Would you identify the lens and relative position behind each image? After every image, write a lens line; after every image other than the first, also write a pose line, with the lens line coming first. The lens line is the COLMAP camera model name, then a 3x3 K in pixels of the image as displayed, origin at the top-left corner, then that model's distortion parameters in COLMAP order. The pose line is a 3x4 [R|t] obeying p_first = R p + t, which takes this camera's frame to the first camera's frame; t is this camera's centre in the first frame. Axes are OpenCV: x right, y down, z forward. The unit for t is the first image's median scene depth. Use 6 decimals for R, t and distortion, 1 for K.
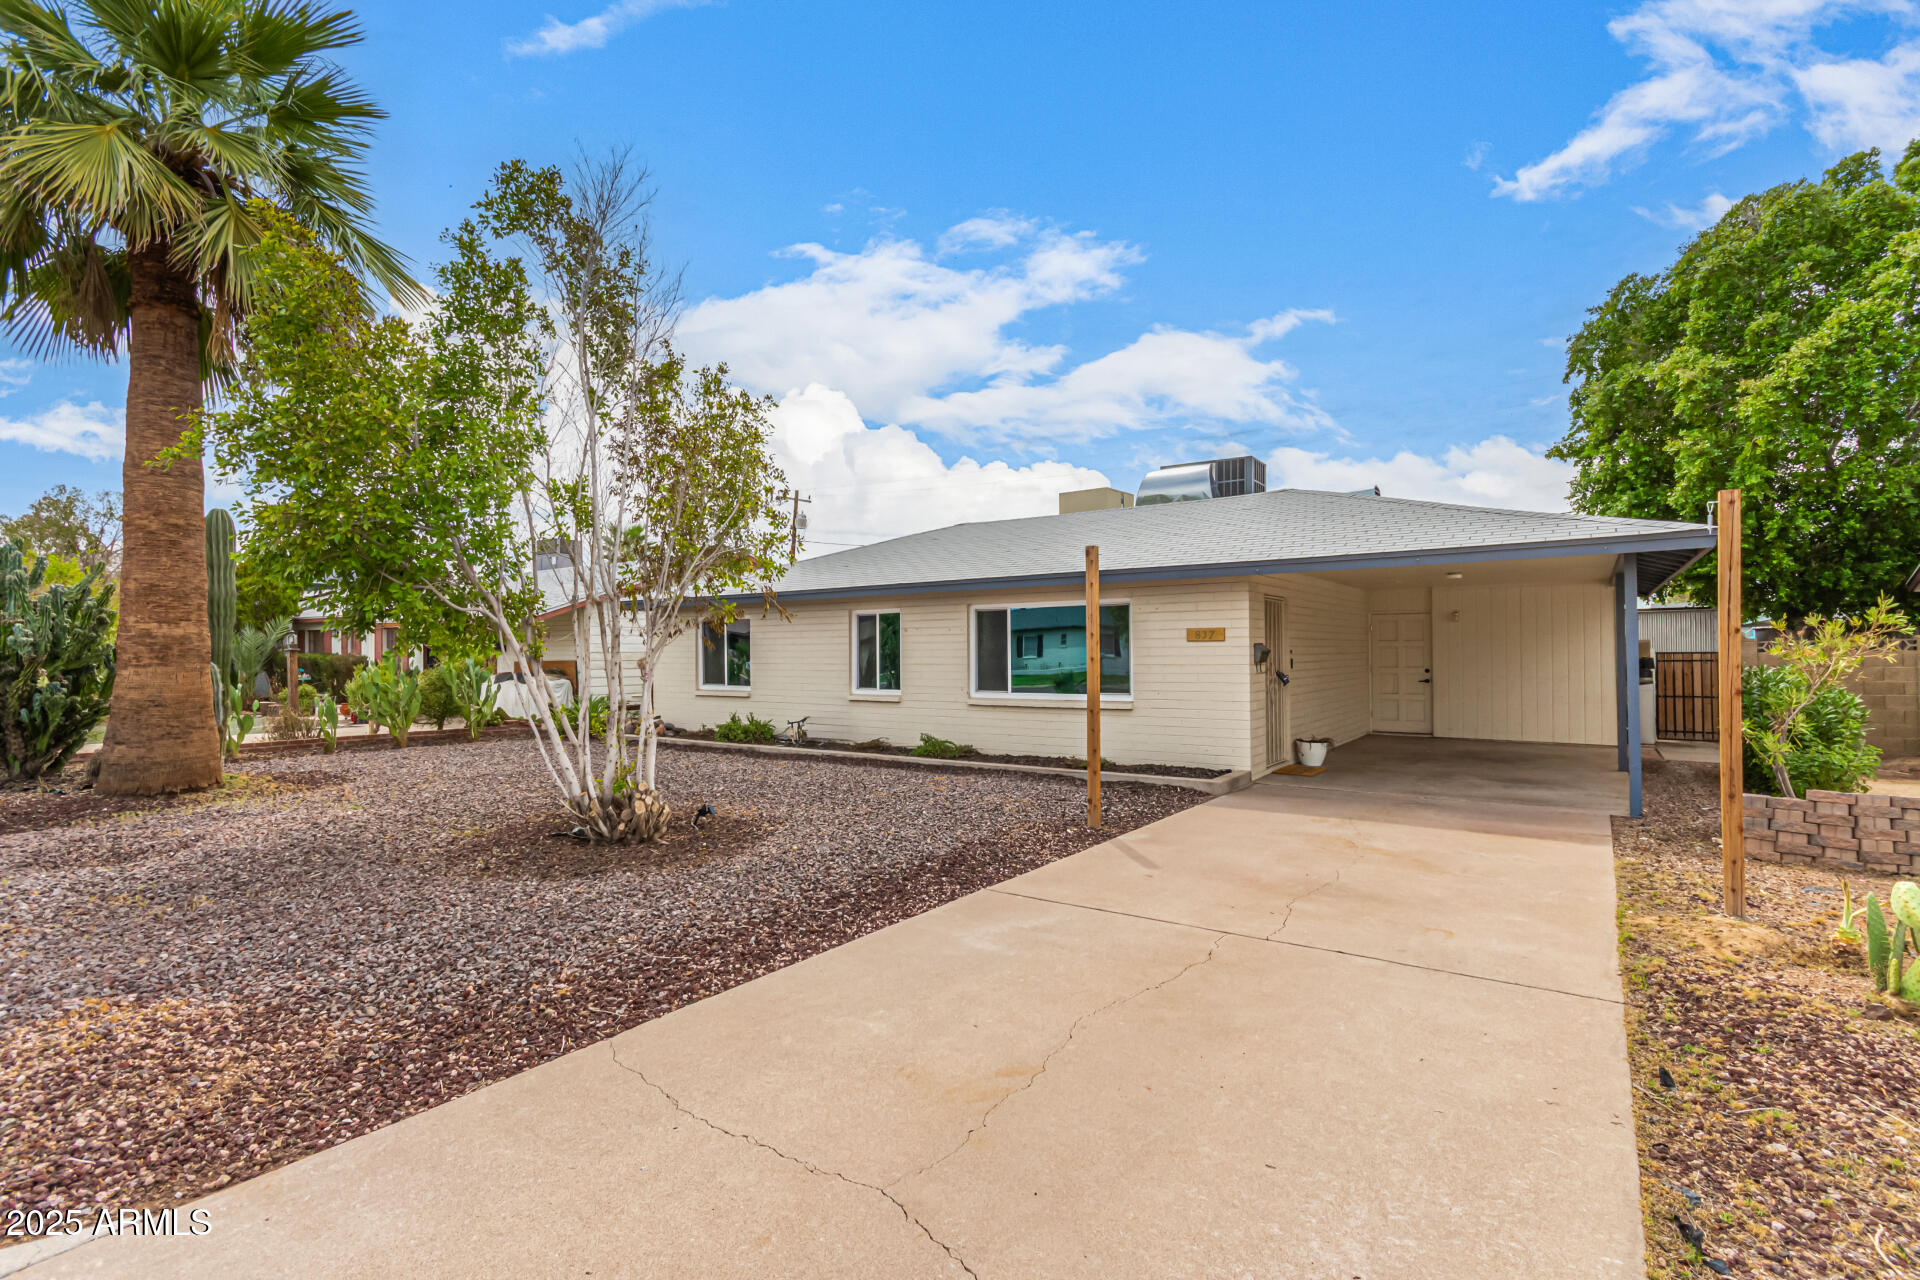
lens RADIAL K [[894.6, 0, 968.4], [0, 894.6, 640.9], [0, 0, 1]] dist [-0.000005, 0.007505]
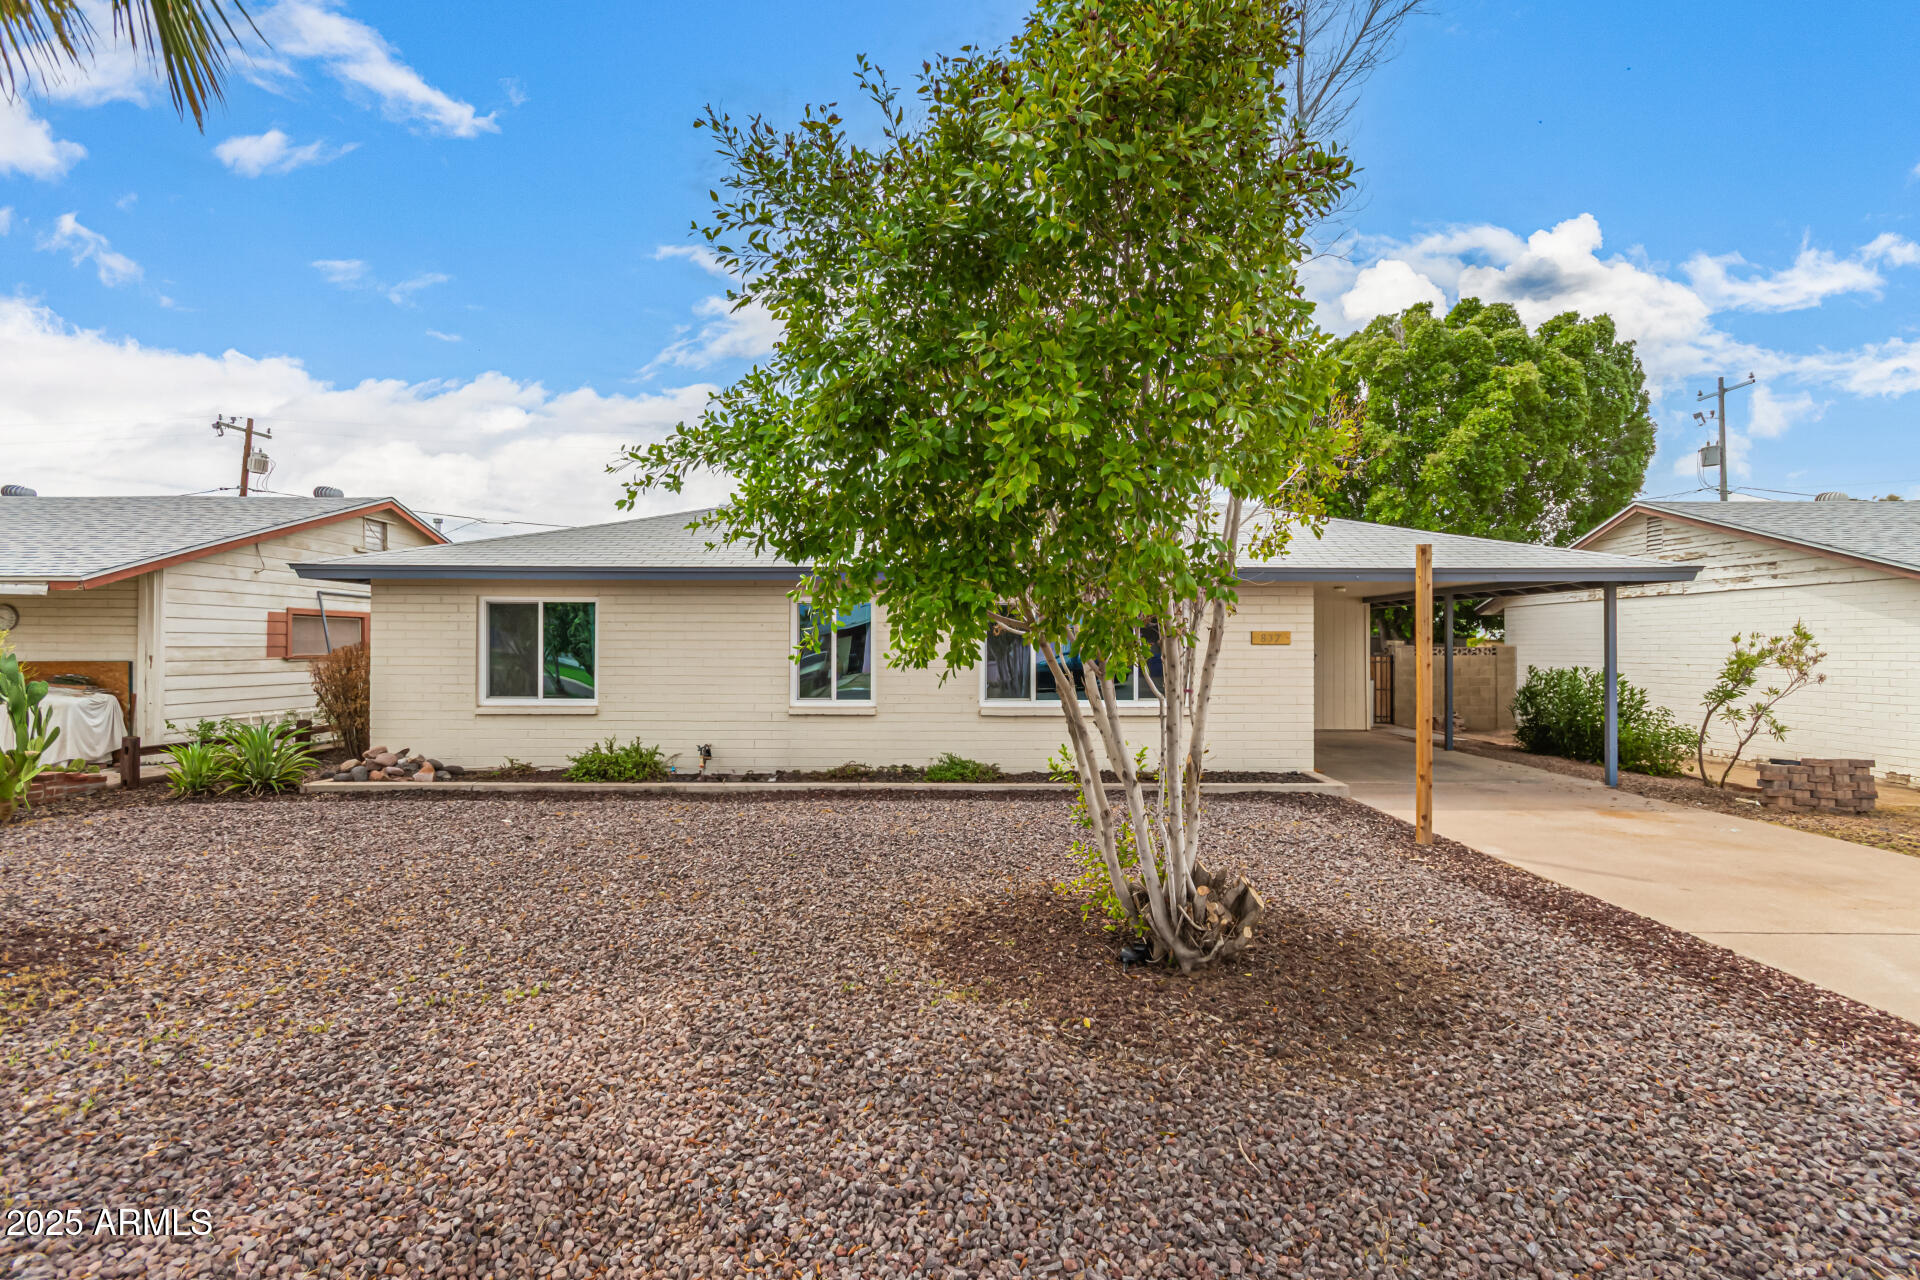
lens RADIAL K [[894.6, 0, 968.4], [0, 894.6, 640.9], [0, 0, 1]] dist [-0.000005, 0.007505]
pose [[0.821063, 0.014720, 0.570648, -0.449474], [-0.014336, 0.999884, -0.005166, 0.005271], [-0.570658, -0.003939, 0.821179, 0.293935]]
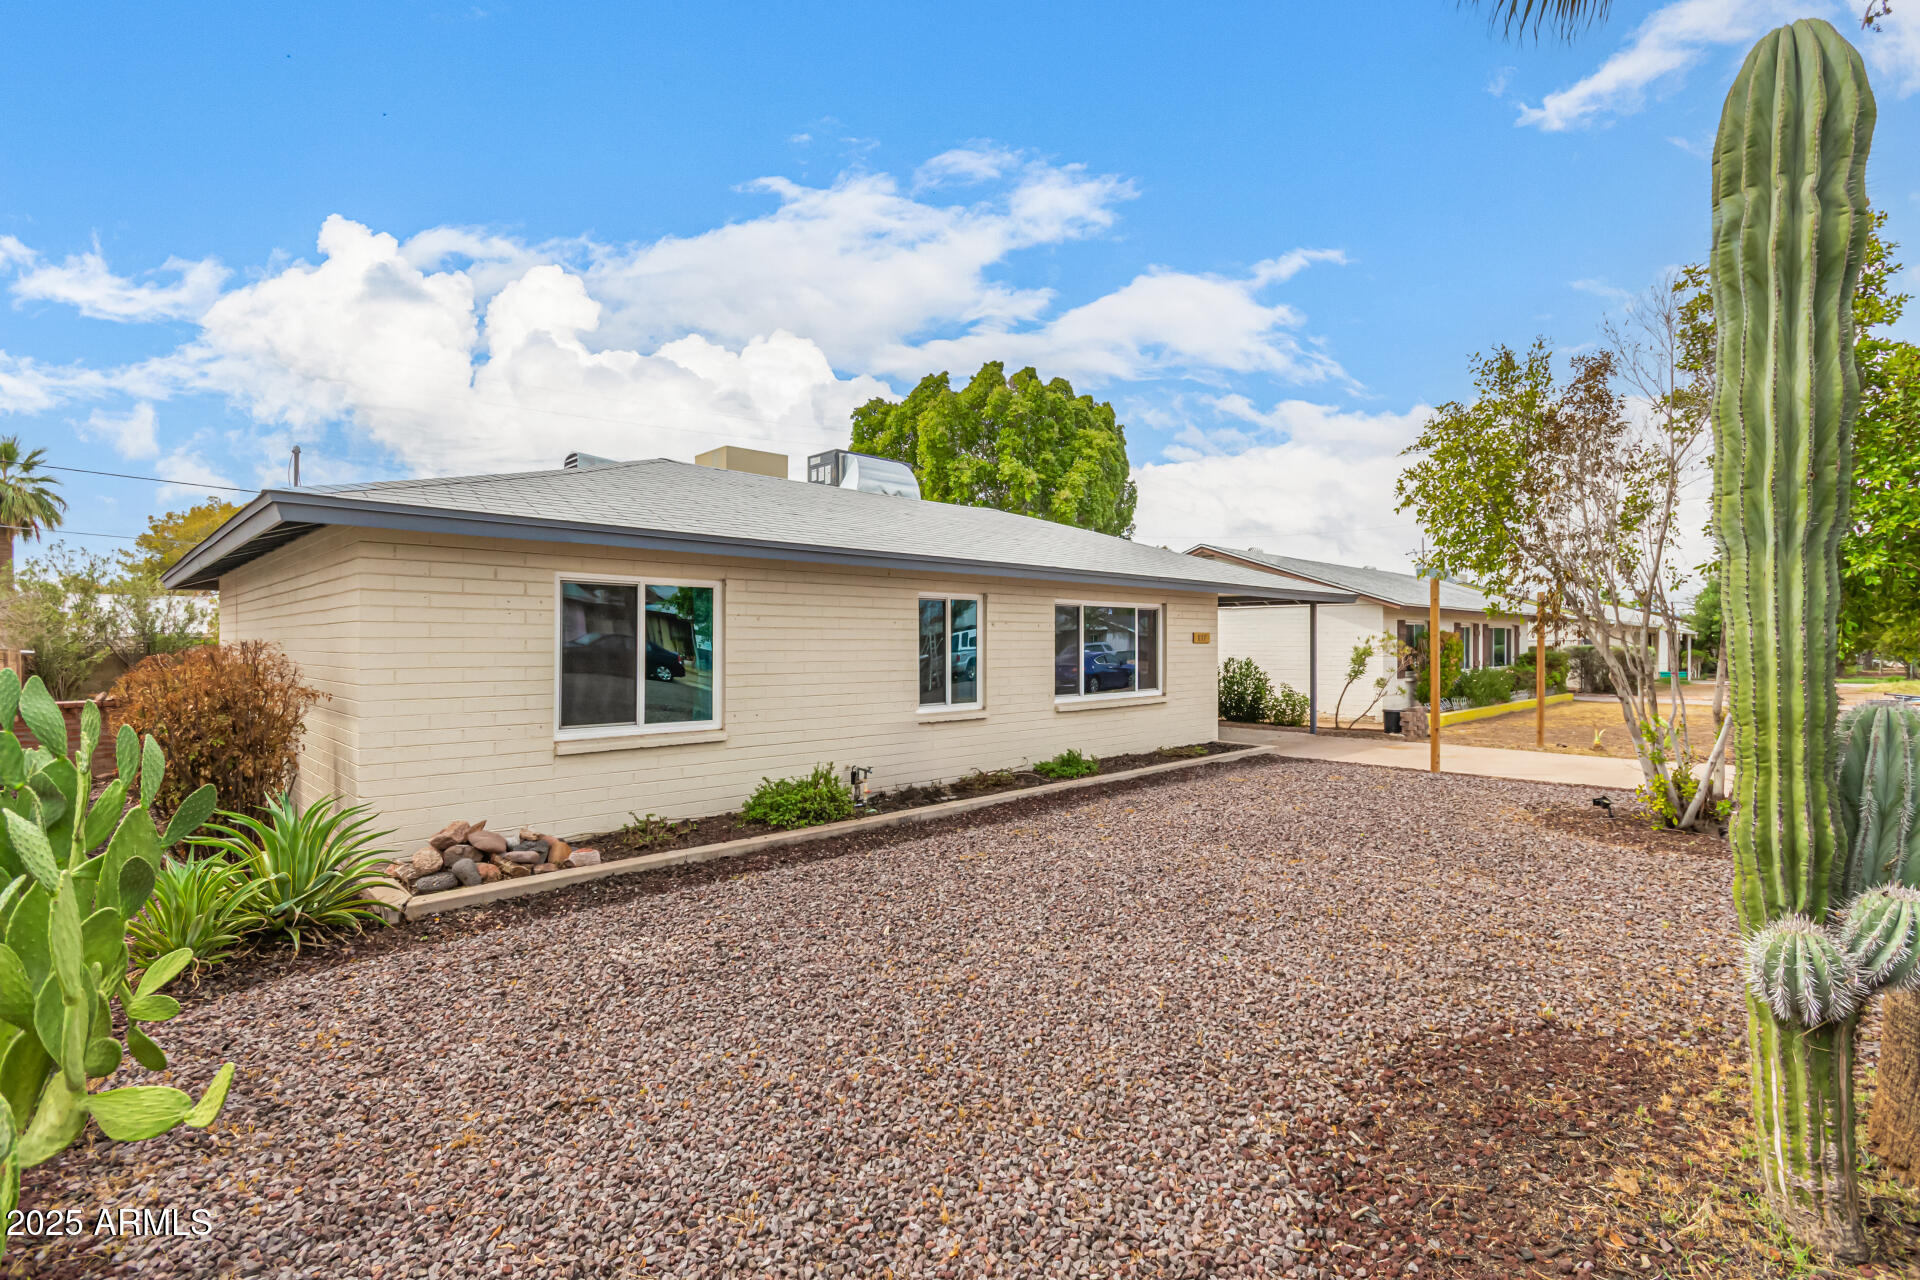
lens RADIAL K [[894.6, 0, 968.4], [0, 894.6, 640.9], [0, 0, 1]] dist [-0.000005, 0.007505]
pose [[0.181239, 0.011163, 0.983376, -0.800668], [-0.010638, 0.999899, -0.009390, 0.009733], [-0.983382, -0.008759, 0.181339, 0.854302]]
